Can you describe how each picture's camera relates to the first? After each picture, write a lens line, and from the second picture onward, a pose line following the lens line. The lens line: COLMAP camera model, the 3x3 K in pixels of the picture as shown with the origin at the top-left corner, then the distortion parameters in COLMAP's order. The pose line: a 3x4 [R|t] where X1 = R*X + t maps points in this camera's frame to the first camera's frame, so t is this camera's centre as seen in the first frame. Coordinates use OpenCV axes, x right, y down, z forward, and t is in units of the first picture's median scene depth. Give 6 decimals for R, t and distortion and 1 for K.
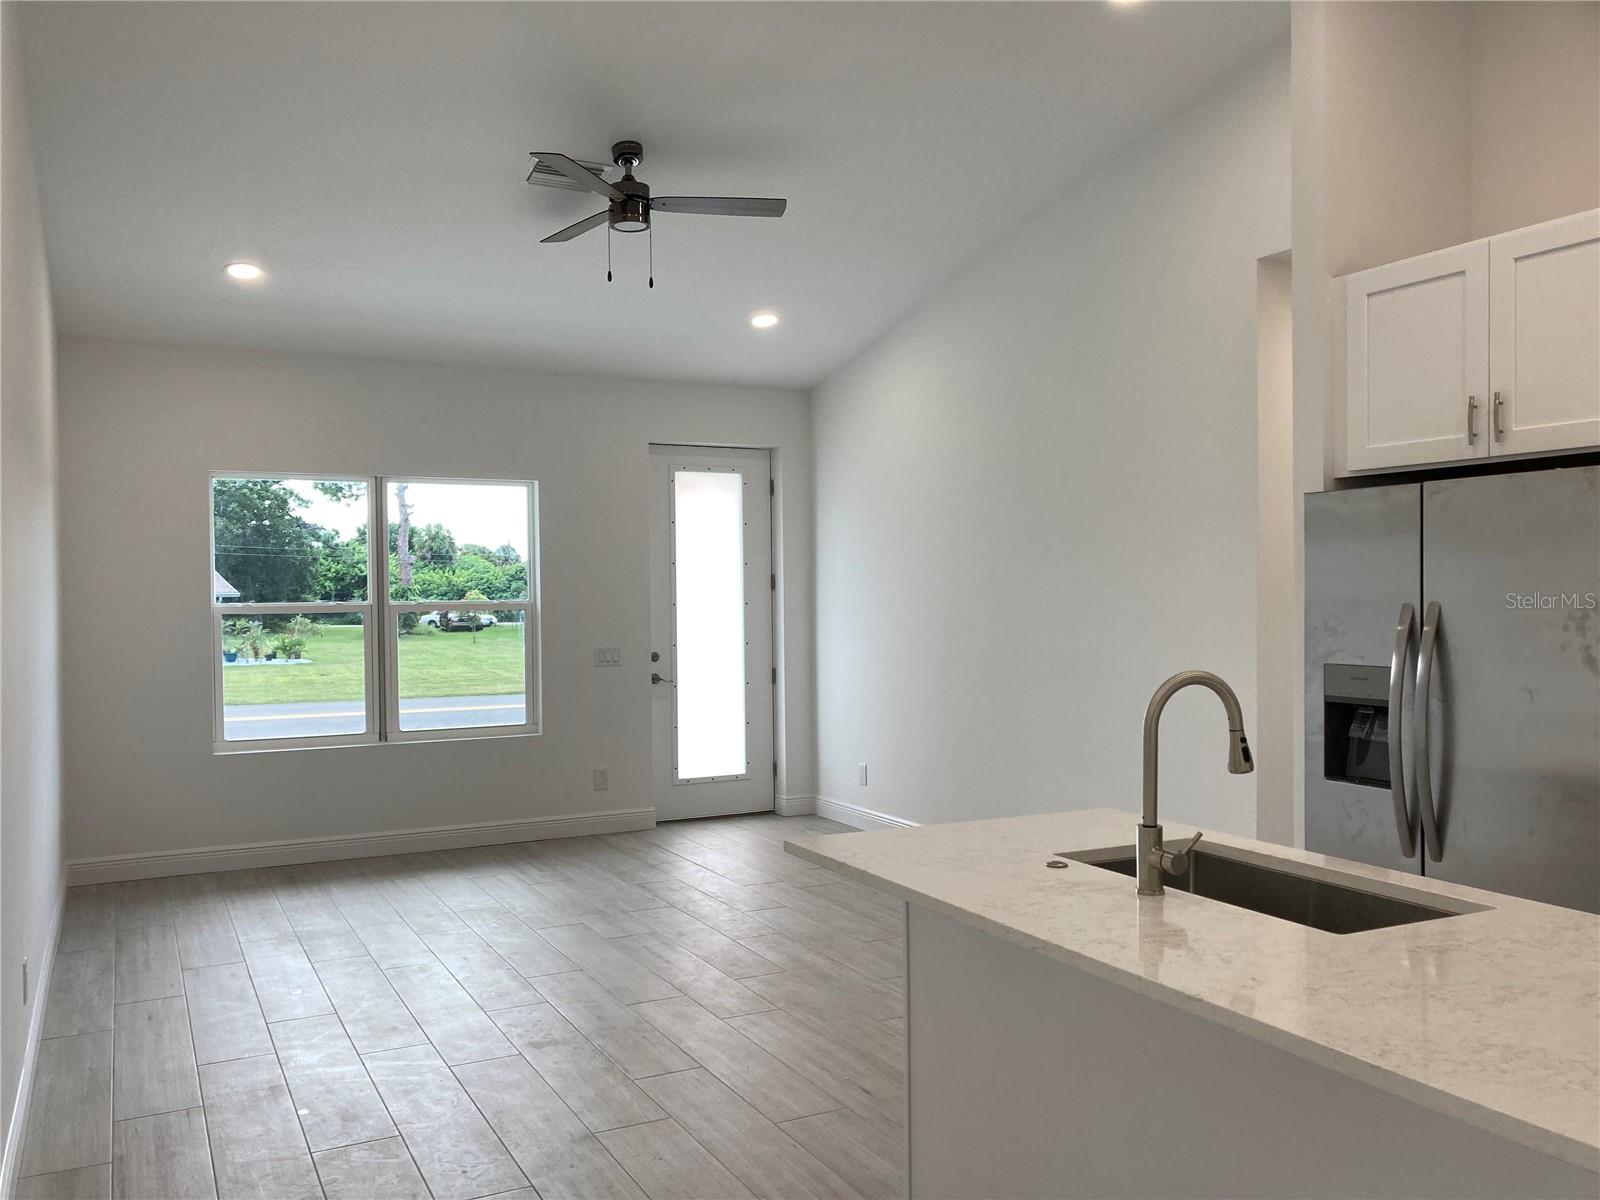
lens RADIAL K [[1274.8, 0, 768.4], [0, 1274.8, 676.9], [0, 0, 1]] dist [0.006223, 0.005726]
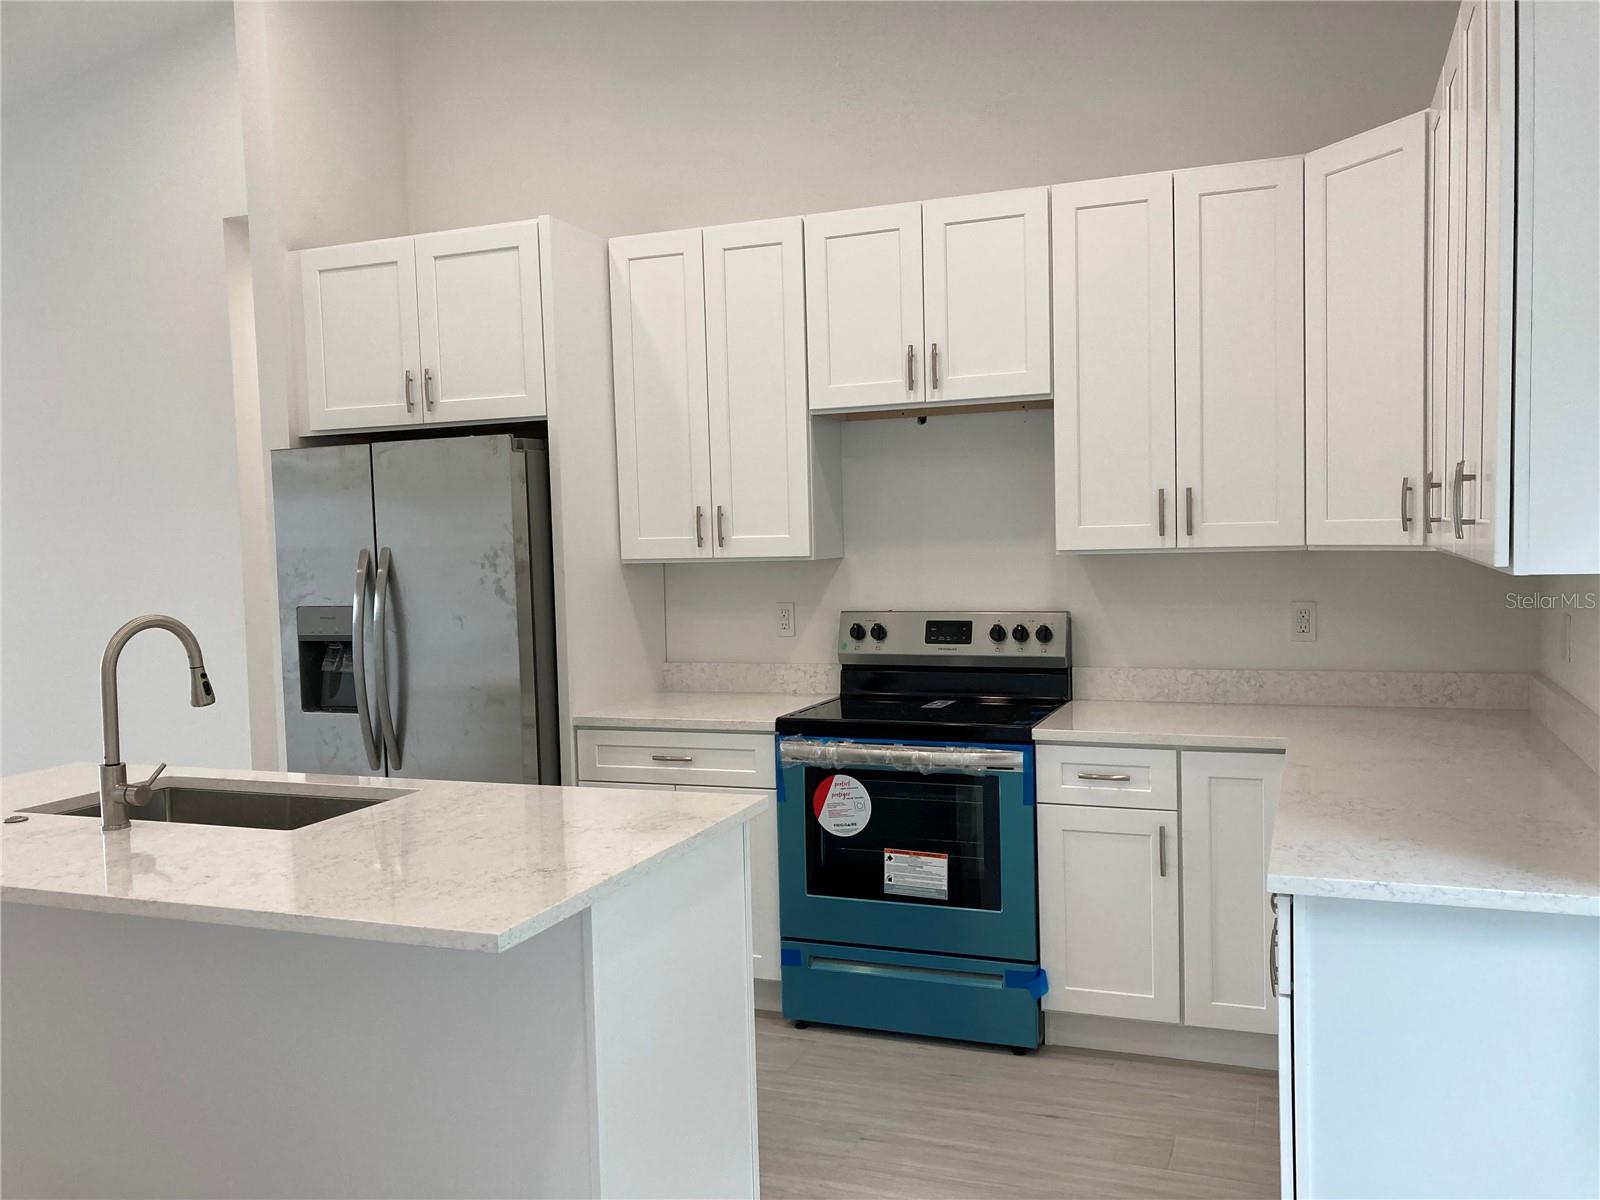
lens RADIAL K [[1311.8, 0, 800.0], [0, 1311.8, 600.0], [0, 0, 1]] dist [0.009886, 0.012543]
pose [[0.736295, -0.051652, 0.674686, -0.005002], [0.069756, 0.997564, 0.000246, 0.014363], [-0.673055, 0.046882, 0.738105, -0.123135]]
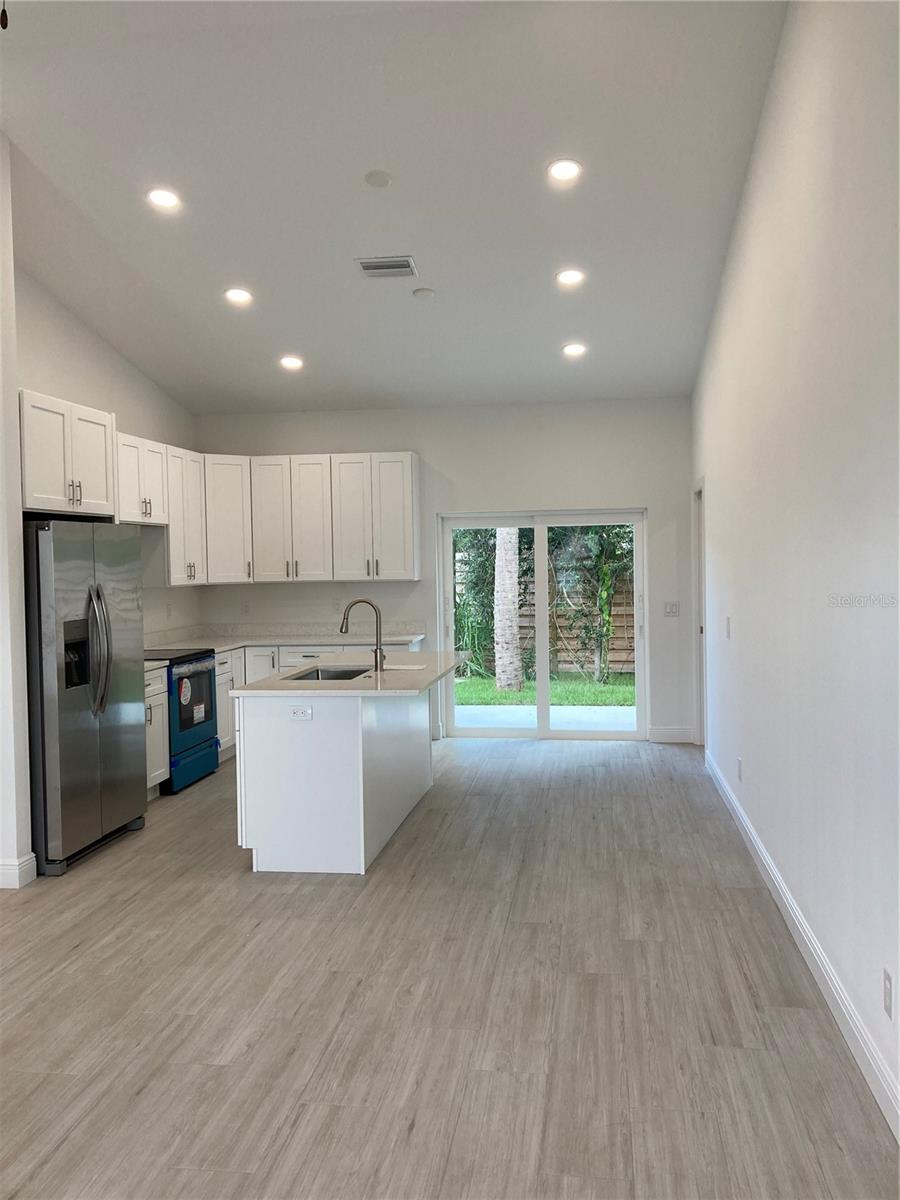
lens RADIAL K [[983.8, 0, 466.4], [0, 983.8, 597.2], [0, 0, 1]] dist [0.009886, 0.012543]
pose [[-0.824220, 0.000960, 0.566269, -0.803920], [0.063785, 0.993792, 0.091157, -0.137007], [-0.562665, 0.111253, -0.819164, 1.875056]]
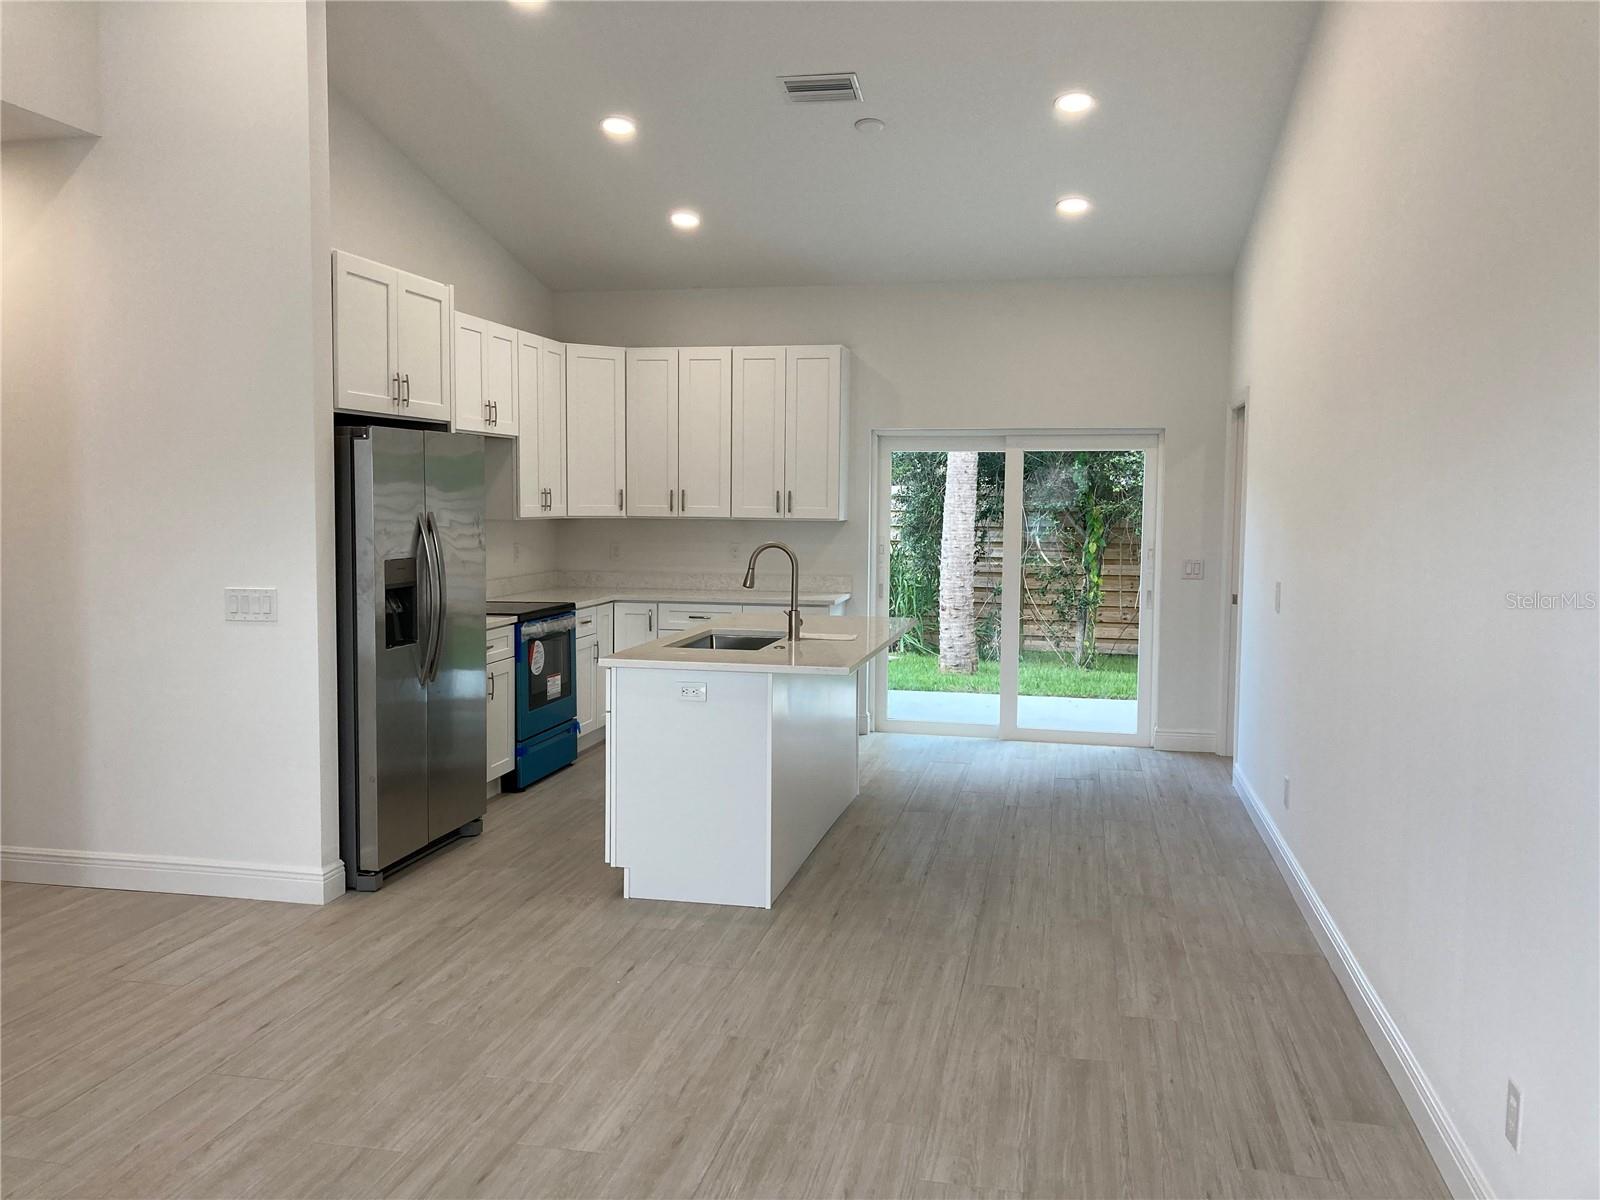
lens RADIAL K [[1311.8, 0, 800.0], [0, 1311.8, 600.0], [0, 0, 1]] dist [0.009886, 0.012543]
pose [[-0.779017, -0.048651, 0.625113, -0.773142], [0.041479, 0.990802, 0.128803, -0.132191], [-0.625630, 0.126269, -0.769834, 1.867995]]
